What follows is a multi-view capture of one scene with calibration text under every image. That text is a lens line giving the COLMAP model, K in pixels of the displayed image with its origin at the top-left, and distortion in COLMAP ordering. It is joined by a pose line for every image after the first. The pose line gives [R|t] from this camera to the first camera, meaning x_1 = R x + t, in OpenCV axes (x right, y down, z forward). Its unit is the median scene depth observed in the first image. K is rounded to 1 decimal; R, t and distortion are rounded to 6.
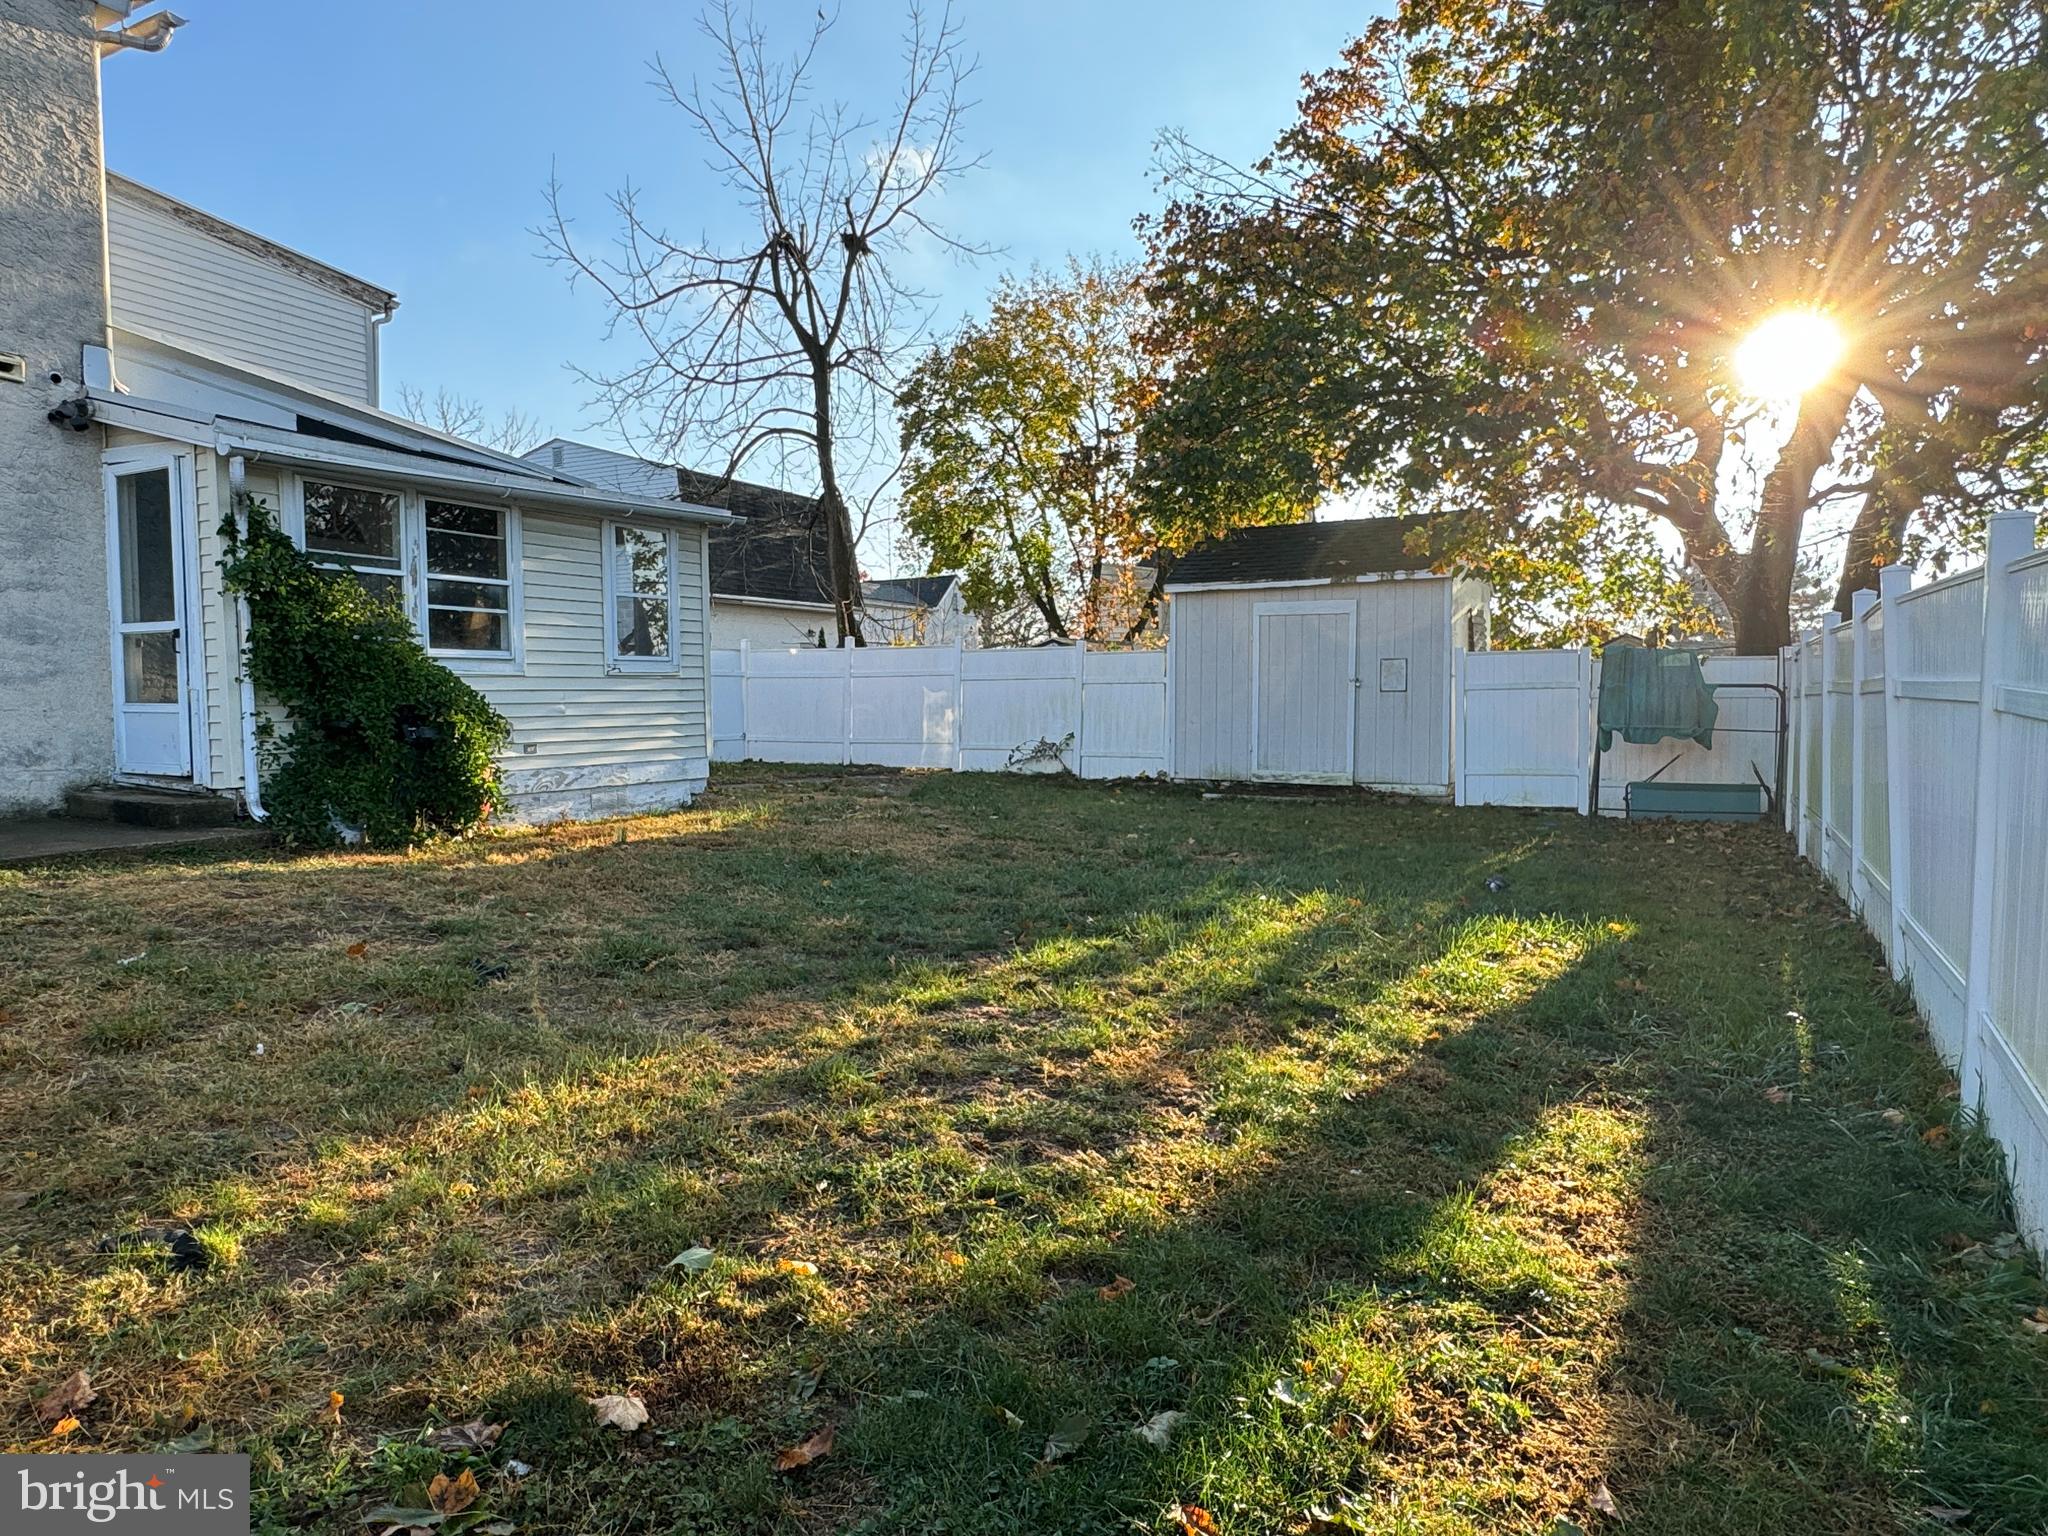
lens RADIAL K [[1266.9, 0, 1041.3], [0, 1266.9, 778.5], [0, 0, 1]] dist [-0.009997, 0.000782]
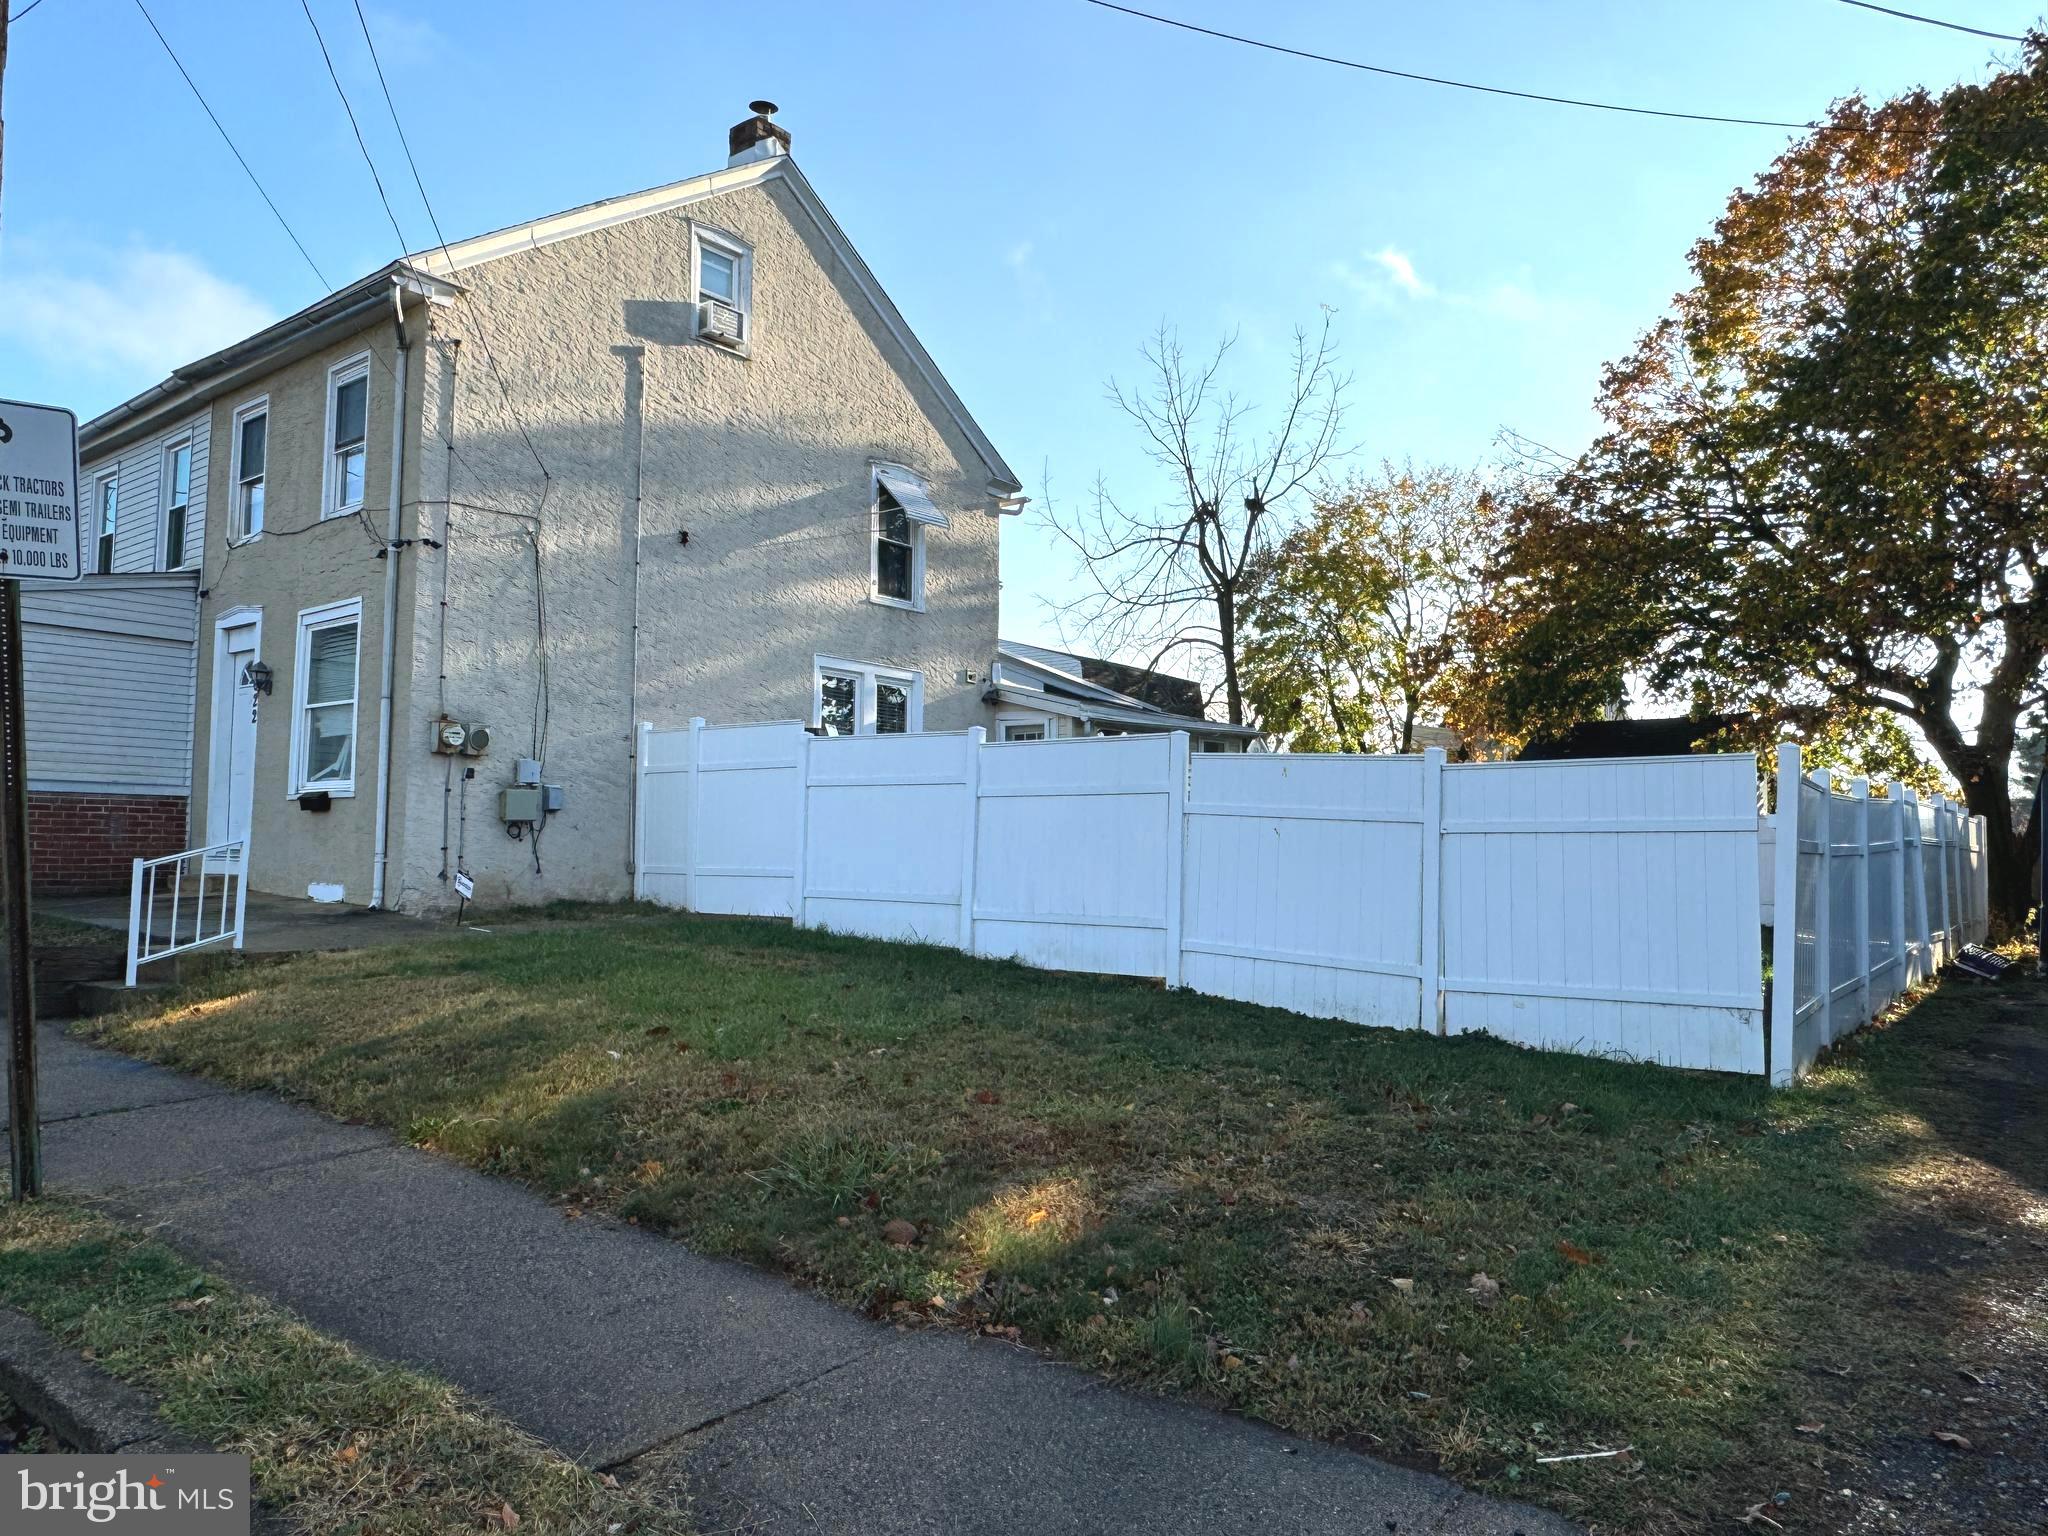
lens RADIAL K [[1403.7, 0, 1018.9], [0, 1403.7, 768.0], [0, 0, 1]] dist [-0.008107, -0.001362]
pose [[0.982572, 0.004656, -0.185825, -0.141574], [-0.026944, 0.992696, -0.117597, 0.044204], [0.183920, 0.120555, 0.975520, -0.573046]]
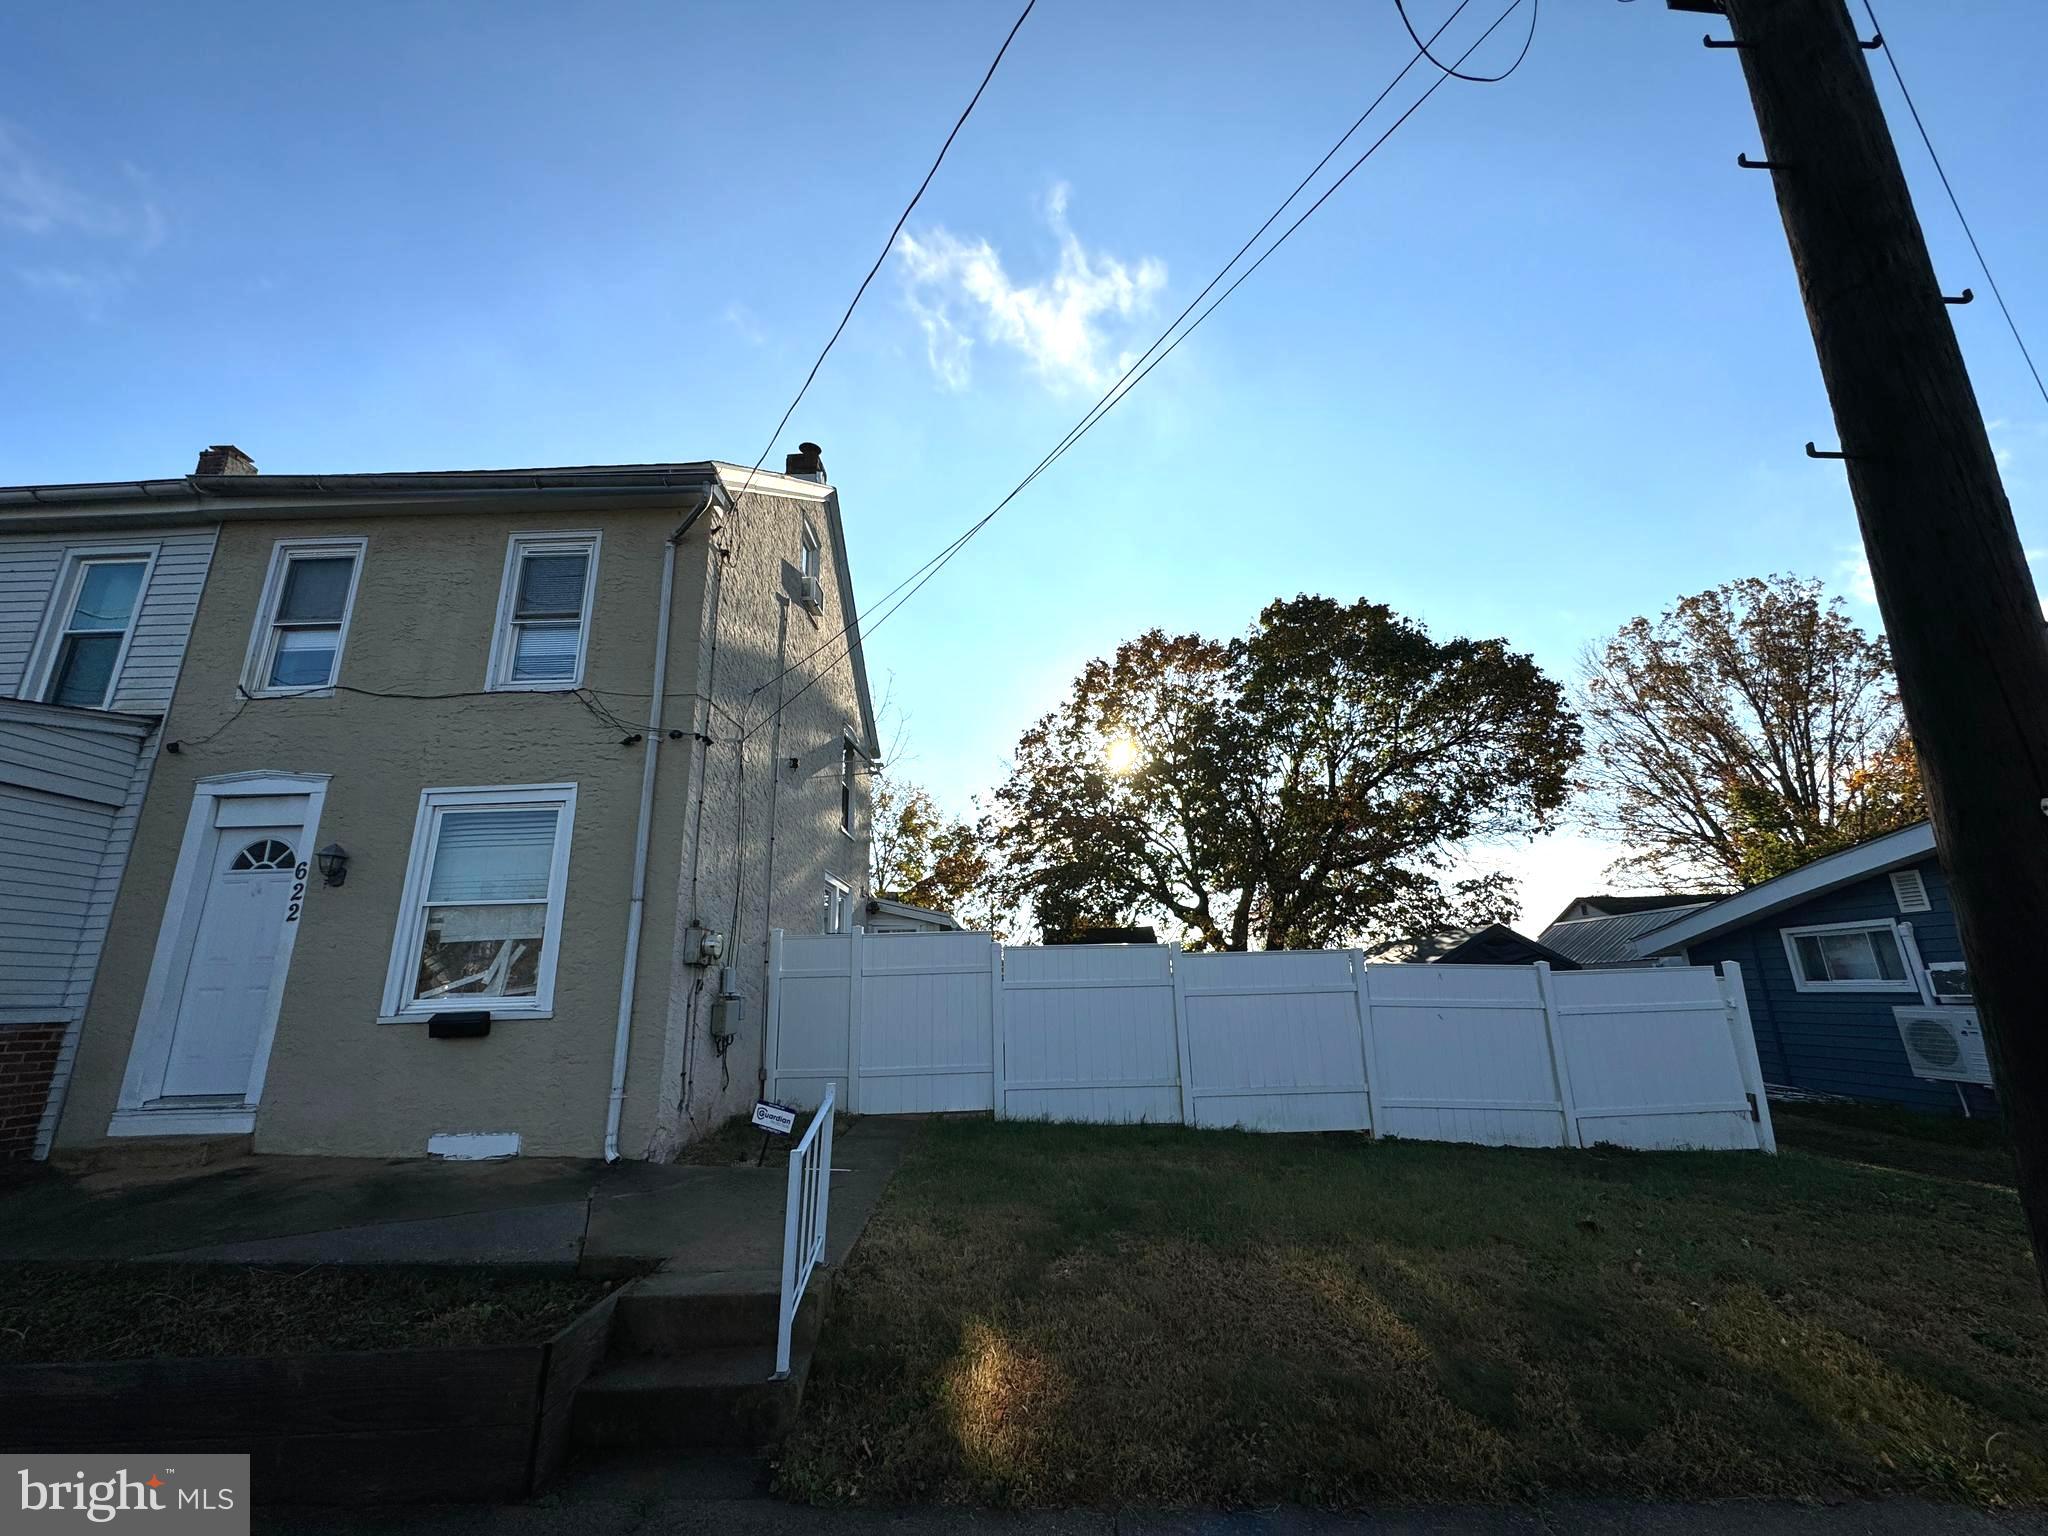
lens RADIAL K [[819.9, 0, 1019.4], [0, 819.9, 764.3], [0, 0, 1]] dist [-0.005819, 0.000689]
pose [[0.885995, 0.107164, 0.451141, -0.627875], [0.049523, 0.945494, -0.321851, 0.001100], [-0.461042, 0.307501, 0.832396, -0.337174]]
